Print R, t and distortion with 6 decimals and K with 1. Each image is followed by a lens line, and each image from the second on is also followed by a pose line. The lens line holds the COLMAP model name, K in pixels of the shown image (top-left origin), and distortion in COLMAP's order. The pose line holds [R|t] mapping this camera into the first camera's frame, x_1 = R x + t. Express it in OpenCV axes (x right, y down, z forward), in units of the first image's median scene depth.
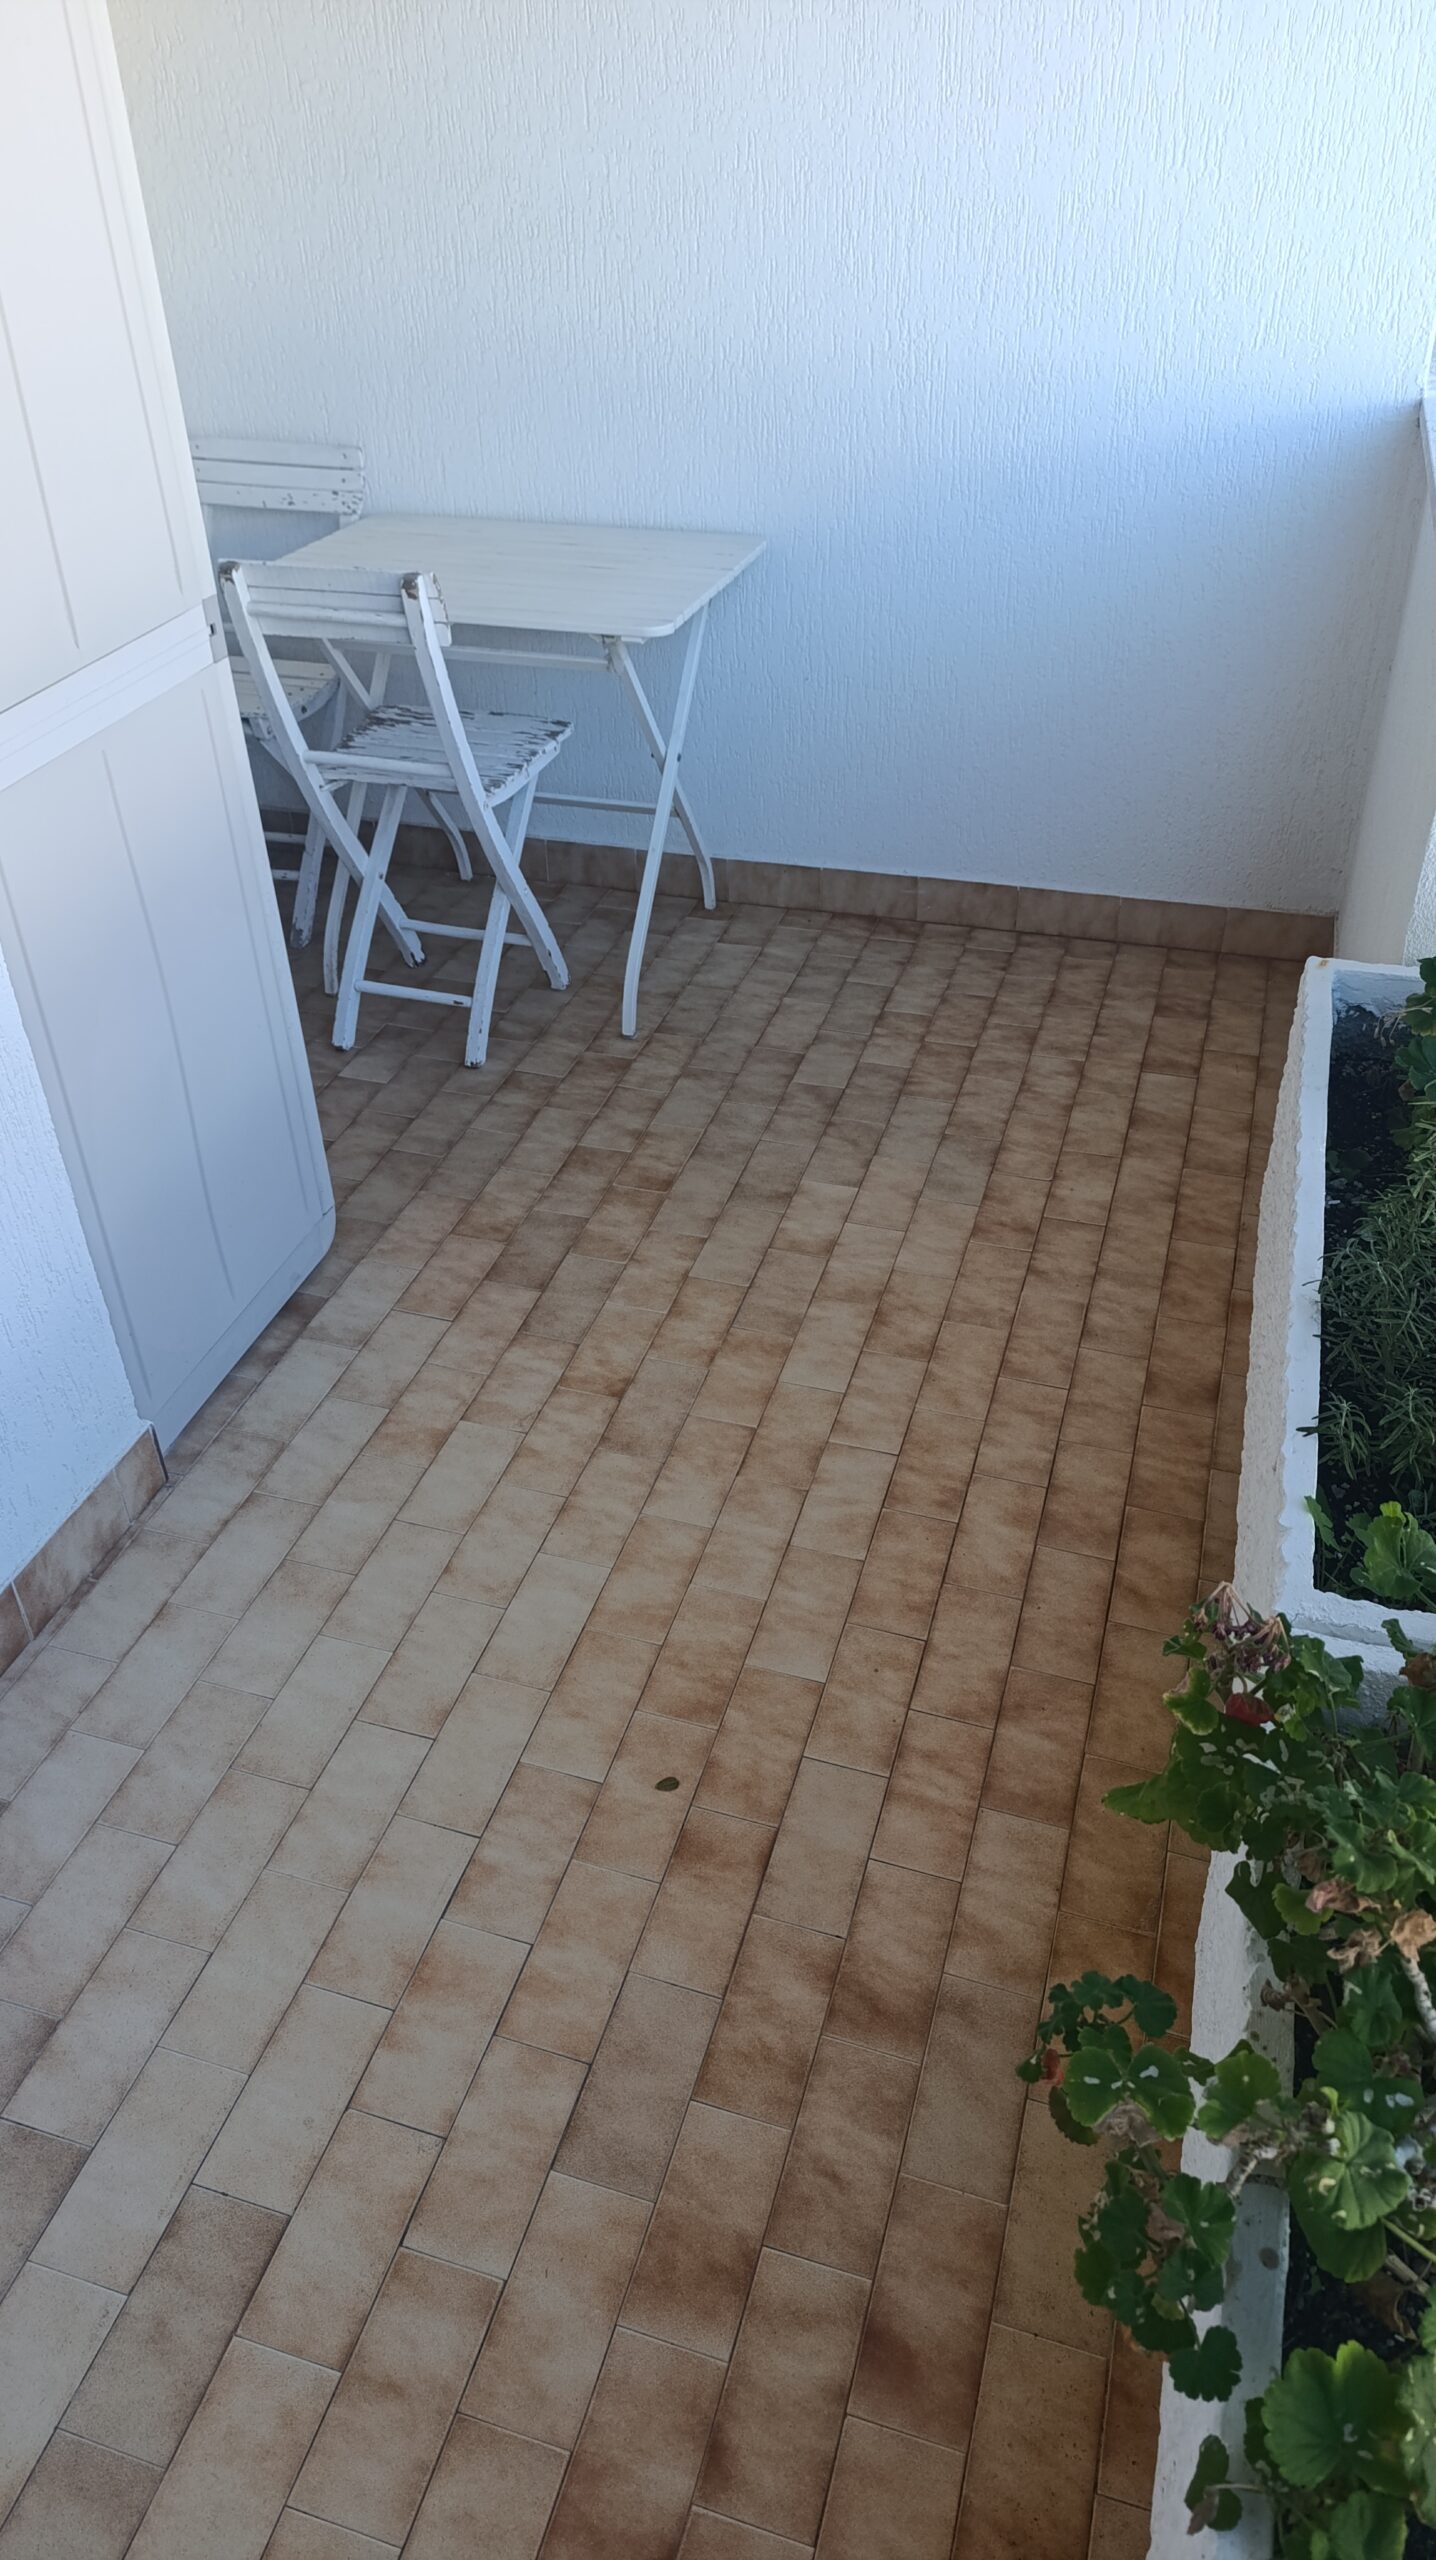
lens RADIAL K [[1784.9, 0, 724.1], [0, 1784.9, 1243.5], [0, 0, 1]] dist [0.086026, -0.065957]
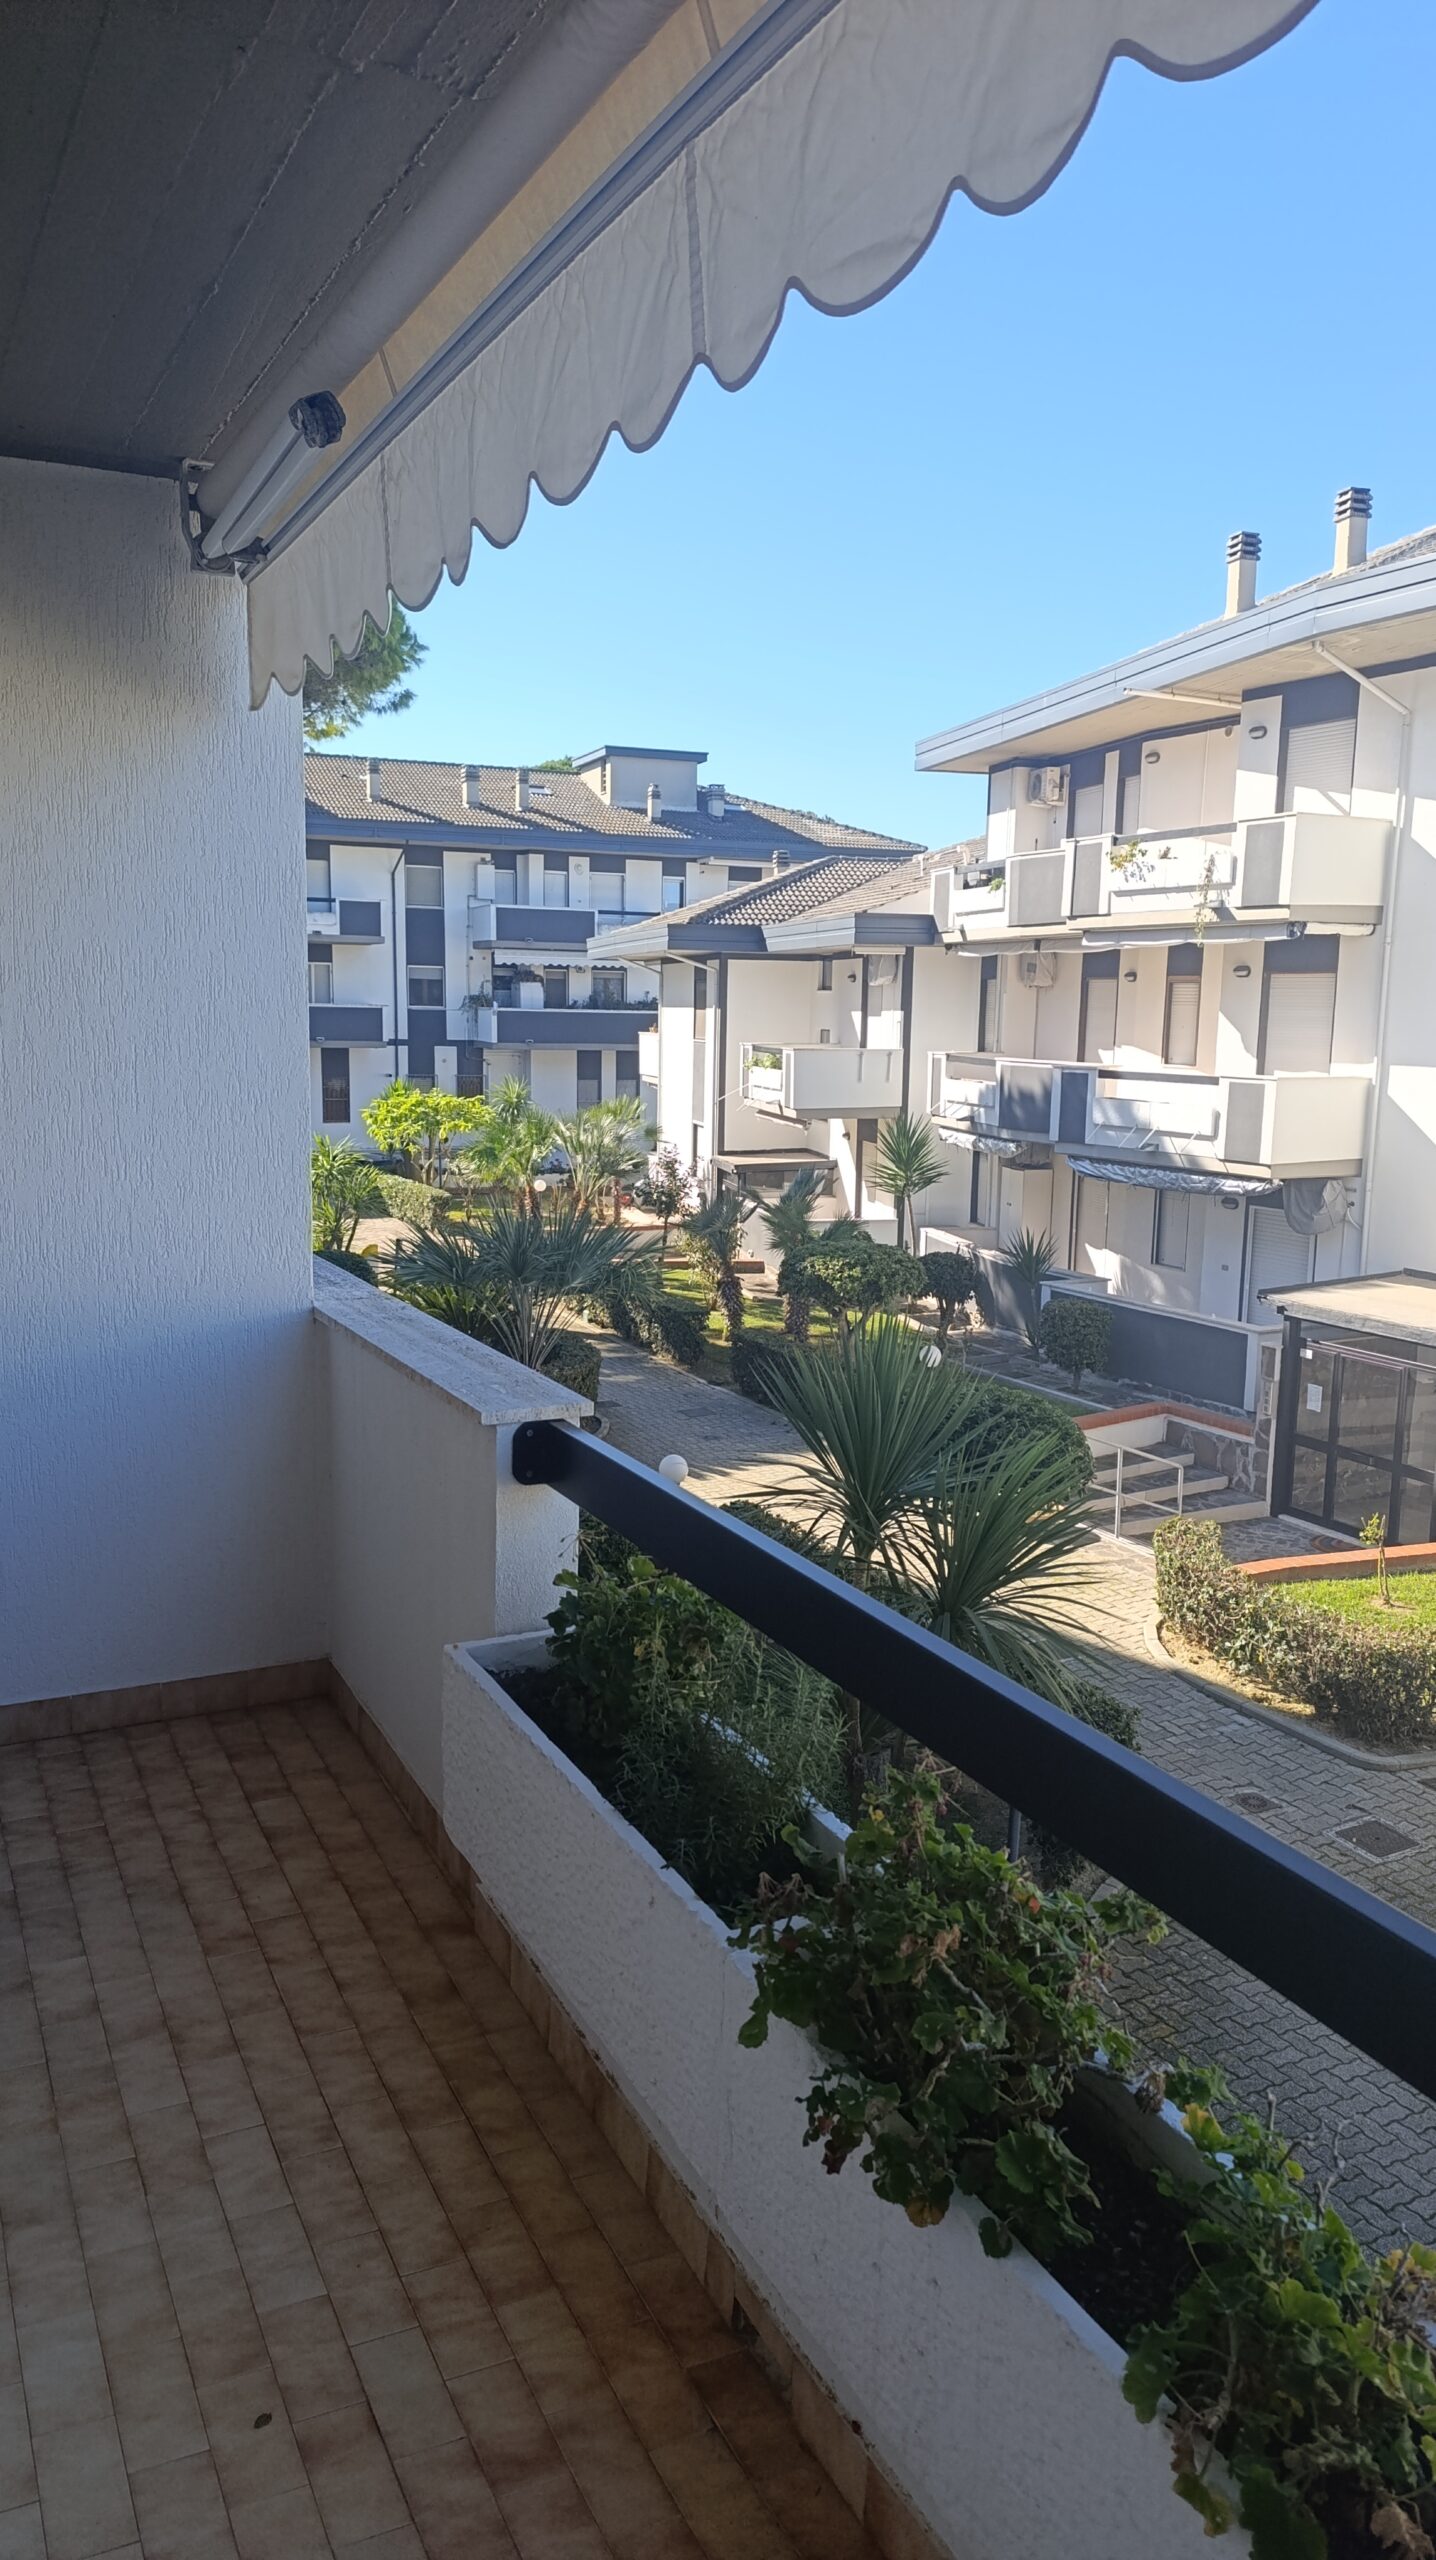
lens RADIAL K [[1784.9, 0, 724.1], [0, 1784.9, 1243.5], [0, 0, 1]] dist [0.086026, -0.065957]
pose [[0.722729, -0.052732, 0.689116, -0.412335], [0.356231, 0.882855, -0.306050, 0.068786], [-0.592251, 0.466676, 0.656850, -0.212331]]
